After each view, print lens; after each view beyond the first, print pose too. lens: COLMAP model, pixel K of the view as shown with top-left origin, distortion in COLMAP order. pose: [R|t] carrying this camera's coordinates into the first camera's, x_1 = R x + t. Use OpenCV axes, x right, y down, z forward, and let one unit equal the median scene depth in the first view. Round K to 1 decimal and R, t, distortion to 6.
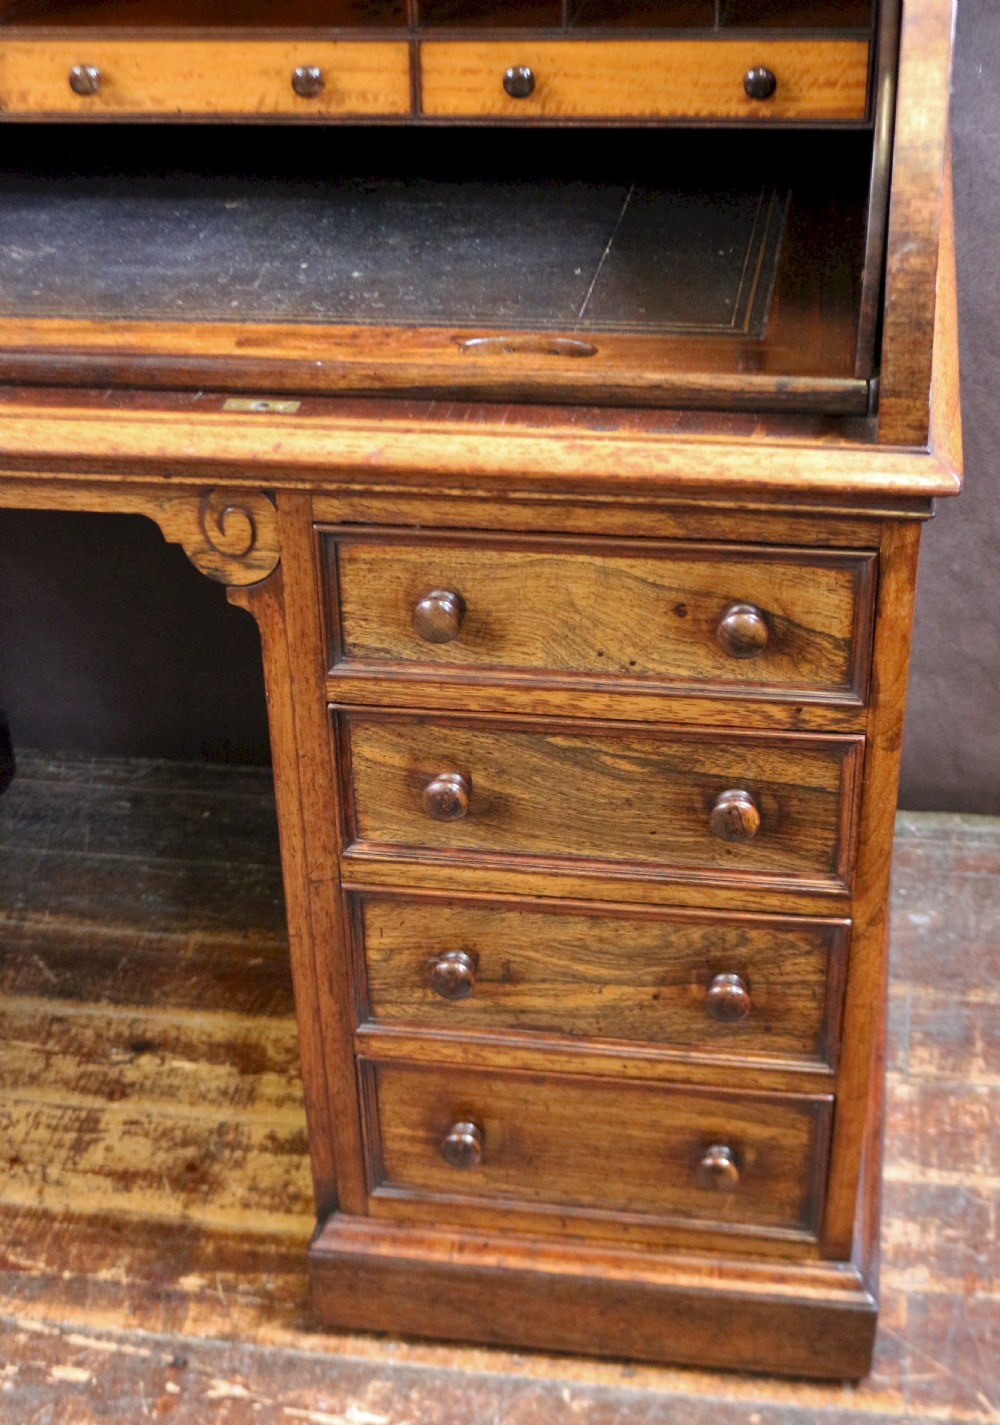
lens RADIAL K [[2118.4, 0, 485.0], [0, 2118.4, 865.7], [0, 0, 1]] dist [-0.076303, 0.000000]
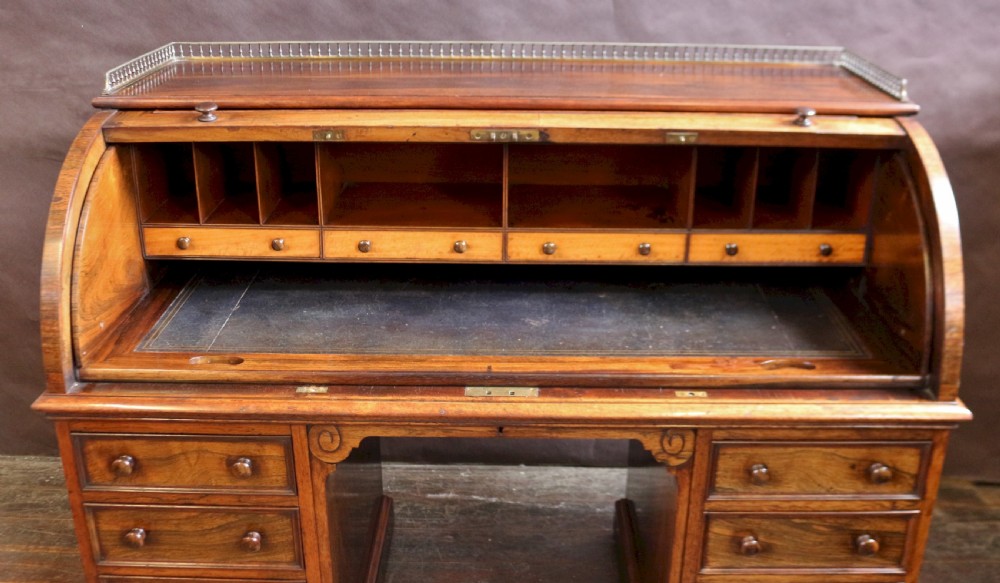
lens RADIAL K [[1027.0, 0, 494.6], [0, 1027.0, 294.1], [0, 0, 1]] dist [-0.114794, 0.000000]
pose [[0.986408, -0.026383, 0.162182, -0.463664], [0.059491, 0.977405, -0.202829, -0.092958], [-0.153166, 0.209720, 0.965690, -0.121407]]
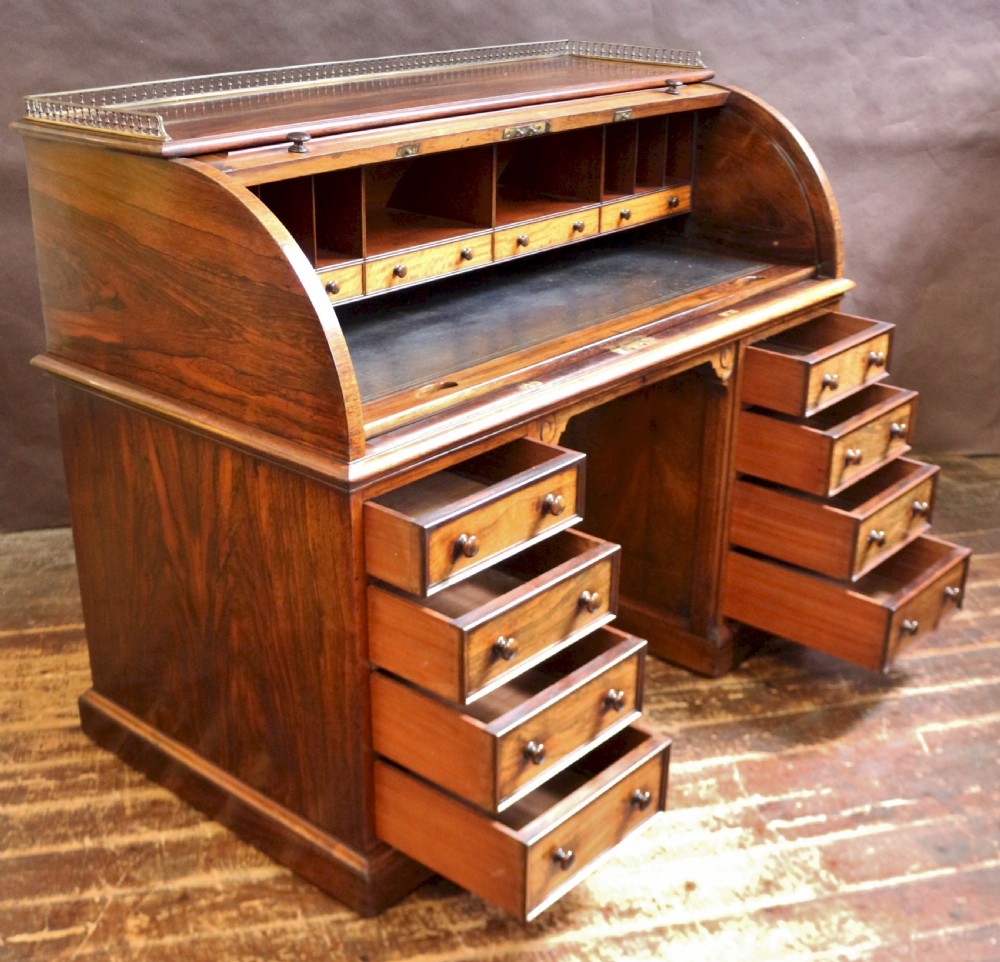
lens RADIAL K [[1424.8, 0, 494.4], [0, 1424.8, 487.1], [0, 0, 1]] dist [-0.078892, 0.000000]
pose [[0.511378, -0.294258, 0.807407, -1.751631], [0.458144, 0.888245, 0.033550, -0.194574], [-0.727047, 0.352752, 0.589041, 0.129068]]
